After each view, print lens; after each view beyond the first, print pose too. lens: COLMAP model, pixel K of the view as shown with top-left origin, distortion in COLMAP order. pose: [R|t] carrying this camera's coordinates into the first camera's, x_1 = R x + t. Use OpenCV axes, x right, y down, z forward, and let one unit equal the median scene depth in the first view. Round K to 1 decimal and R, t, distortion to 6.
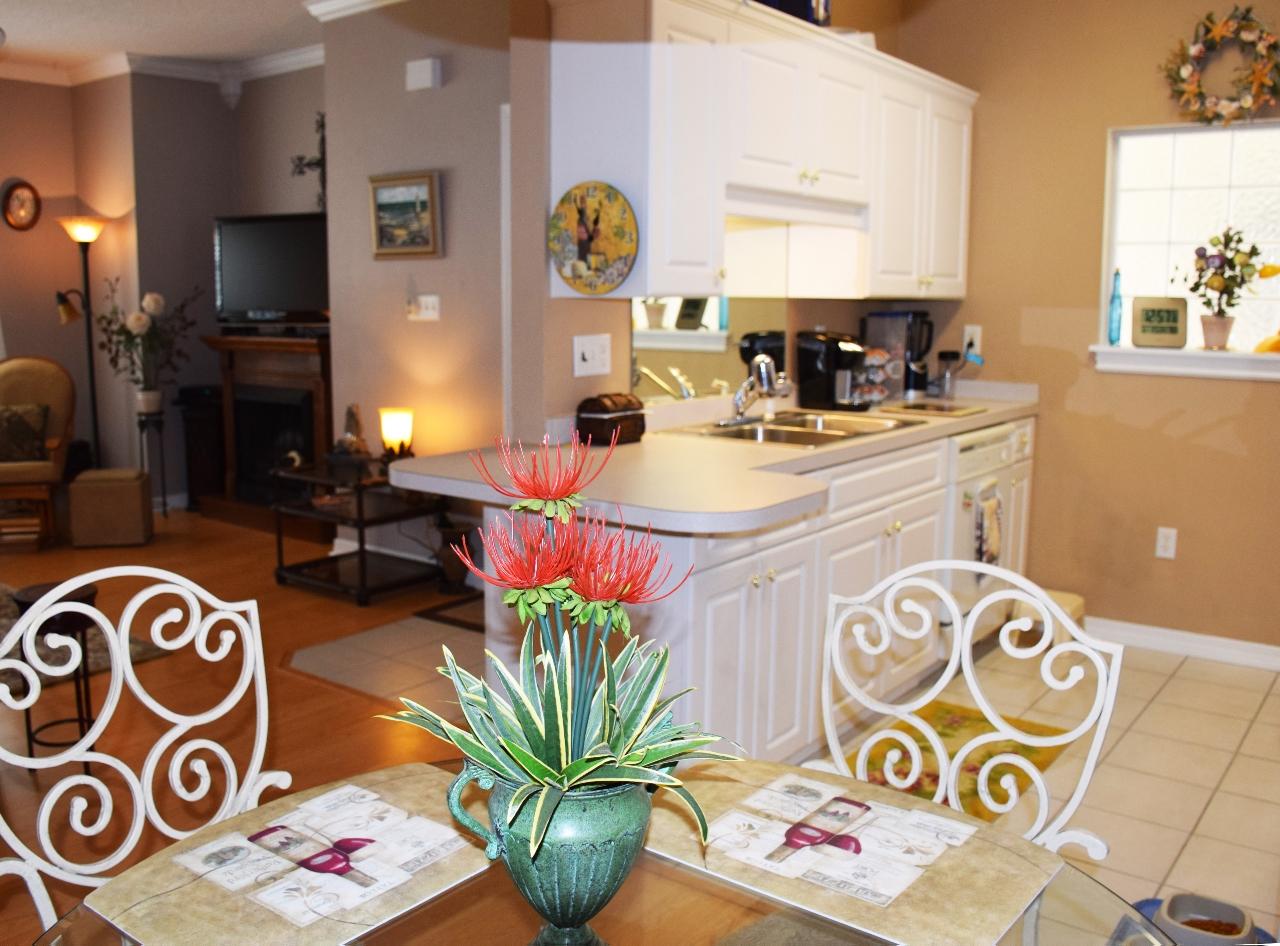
lens RADIAL K [[1142.2, 0, 566.7], [0, 1142.2, 463.2], [0, 0, 1]] dist [-0.126216, 0.055773]
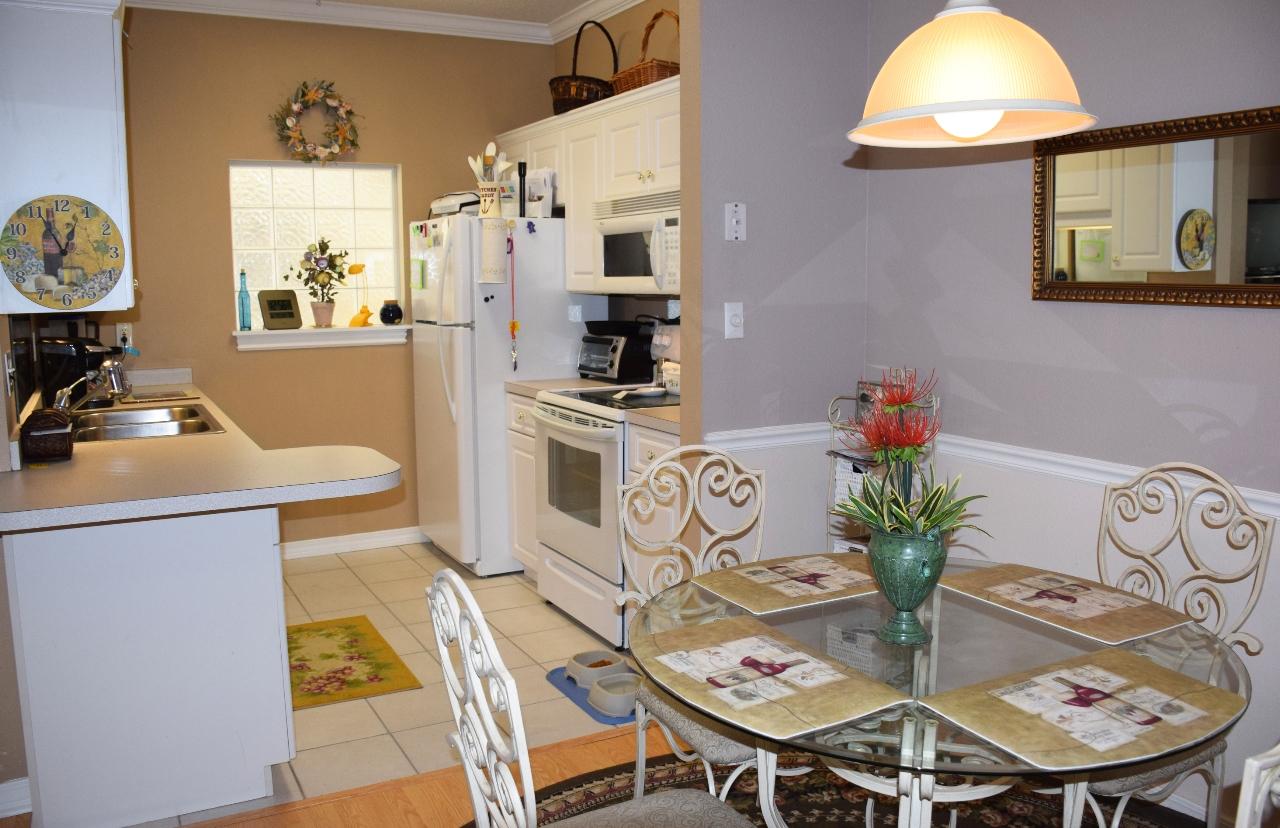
lens RADIAL K [[1020.6, 0, 644.7], [0, 1020.6, 406.4], [0, 0, 1]] dist [-0.137048, 0.058064]
pose [[0.386129, -0.123635, 0.914122, -0.423366], [0.149156, 0.986305, 0.070393, -0.036235], [-0.910306, 0.109166, 0.399282, 0.154804]]
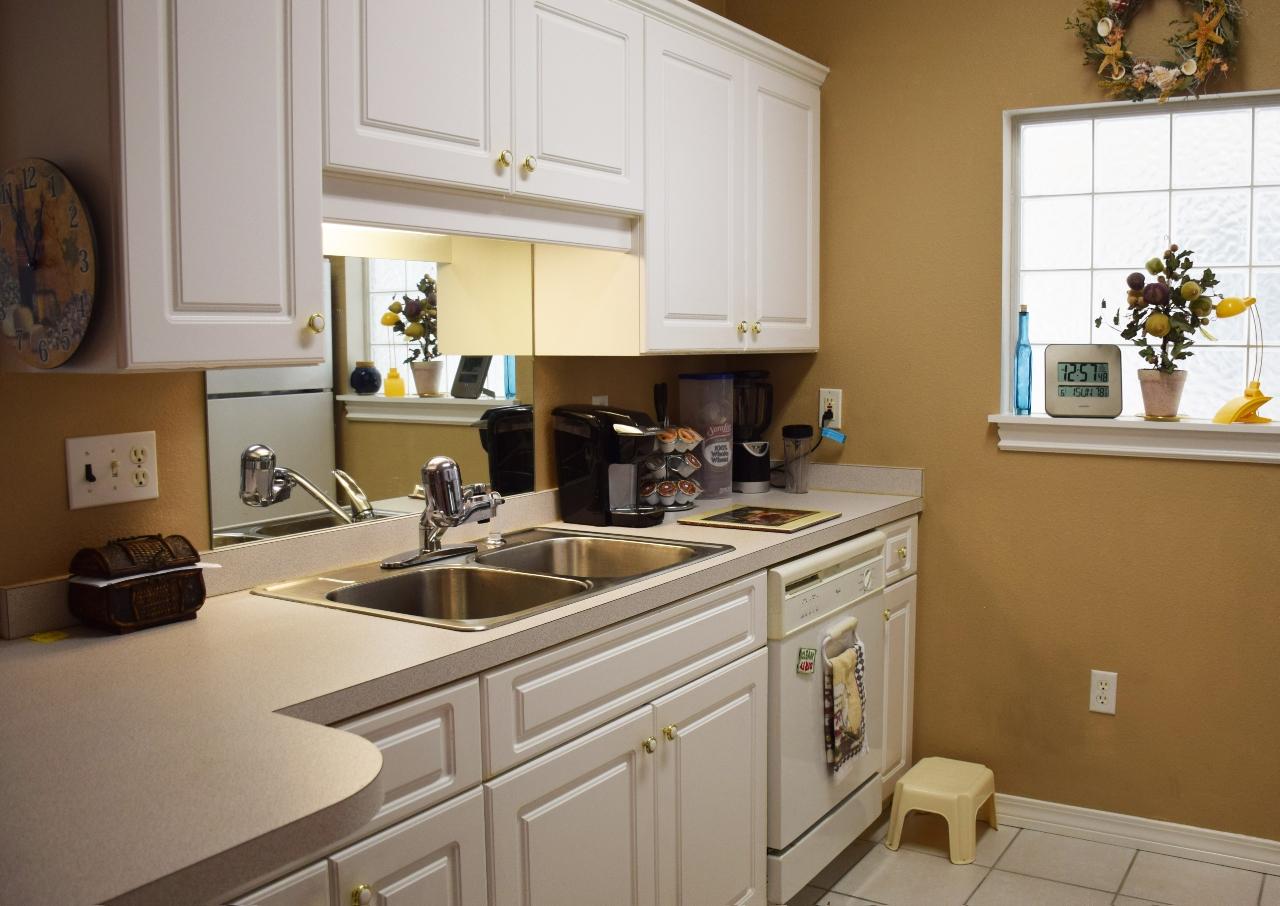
lens RADIAL K [[1186.5, 0, 646.8], [0, 1186.5, 455.1], [0, 0, 1]] dist [-0.102445, 0.000000]
pose [[0.992248, -0.019171, 0.122788, 0.177123], [0.025521, 0.998405, -0.050354, -0.052767], [-0.121627, 0.053097, 0.991155, 0.312316]]
